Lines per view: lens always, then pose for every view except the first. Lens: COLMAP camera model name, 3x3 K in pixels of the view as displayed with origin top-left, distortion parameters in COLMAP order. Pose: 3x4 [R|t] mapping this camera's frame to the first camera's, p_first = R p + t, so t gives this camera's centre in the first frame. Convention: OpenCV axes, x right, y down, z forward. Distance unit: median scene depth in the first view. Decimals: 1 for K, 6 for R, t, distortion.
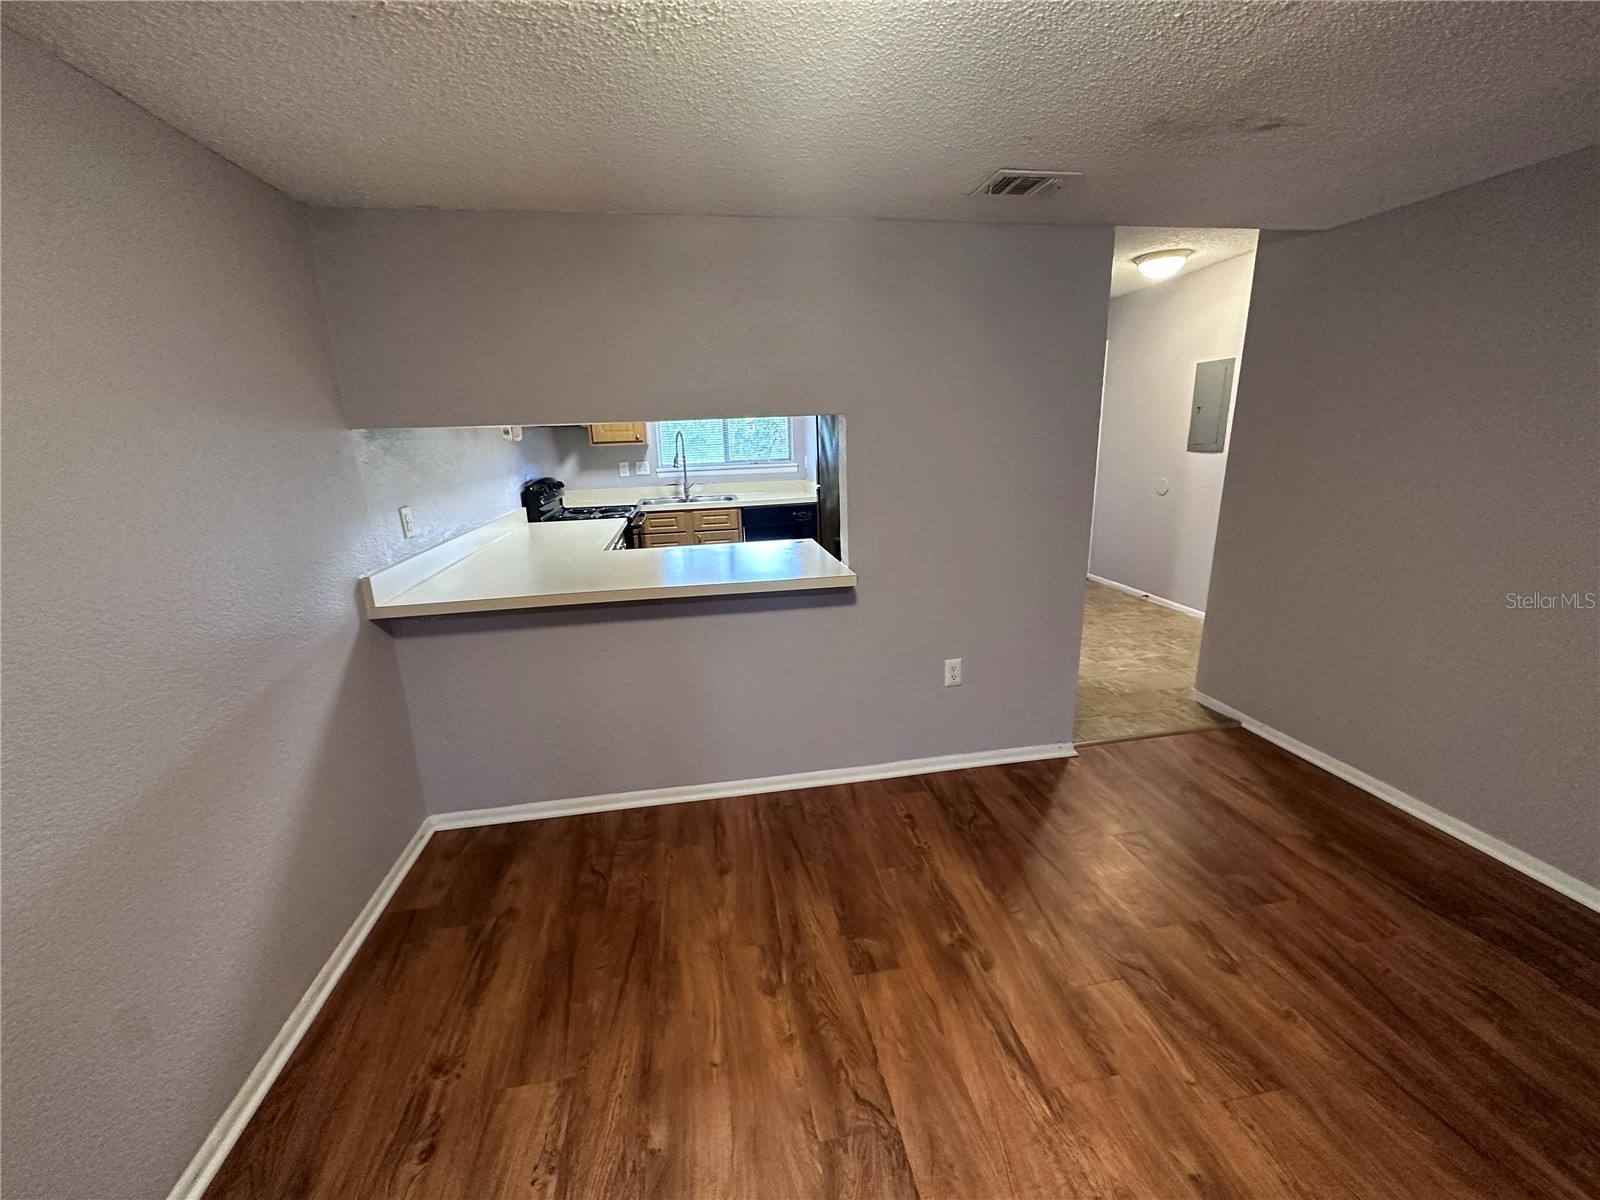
lens RADIAL K [[637.2, 0, 800.0], [0, 637.2, 600.0], [0, 0, 1]] dist [0.000340, 0.000283]
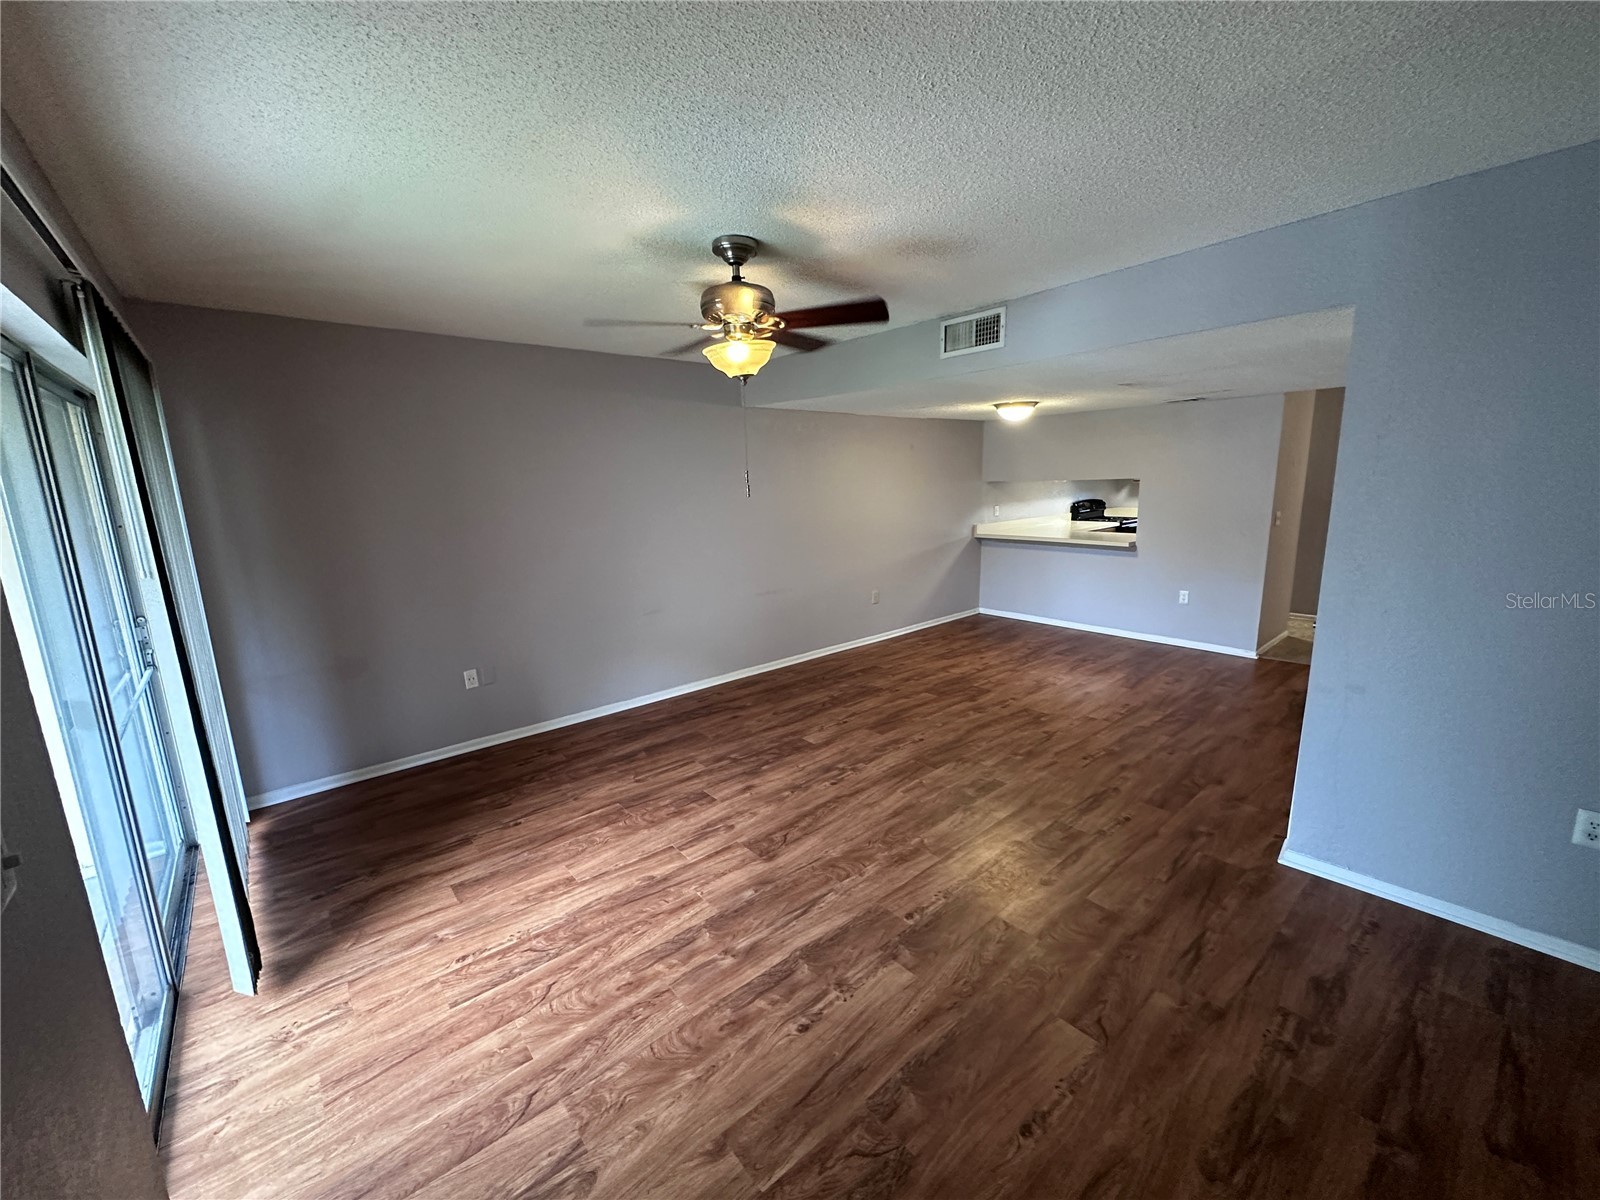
lens RADIAL K [[637.2, 0, 800.0], [0, 637.2, 600.0], [0, 0, 1]] dist [0.000340, 0.000283]
pose [[0.520166, 0.170329, -0.836908, 1.954927], [-0.210389, 0.975269, 0.067725, 0.357532], [0.827746, 0.140848, 0.543137, -1.750095]]
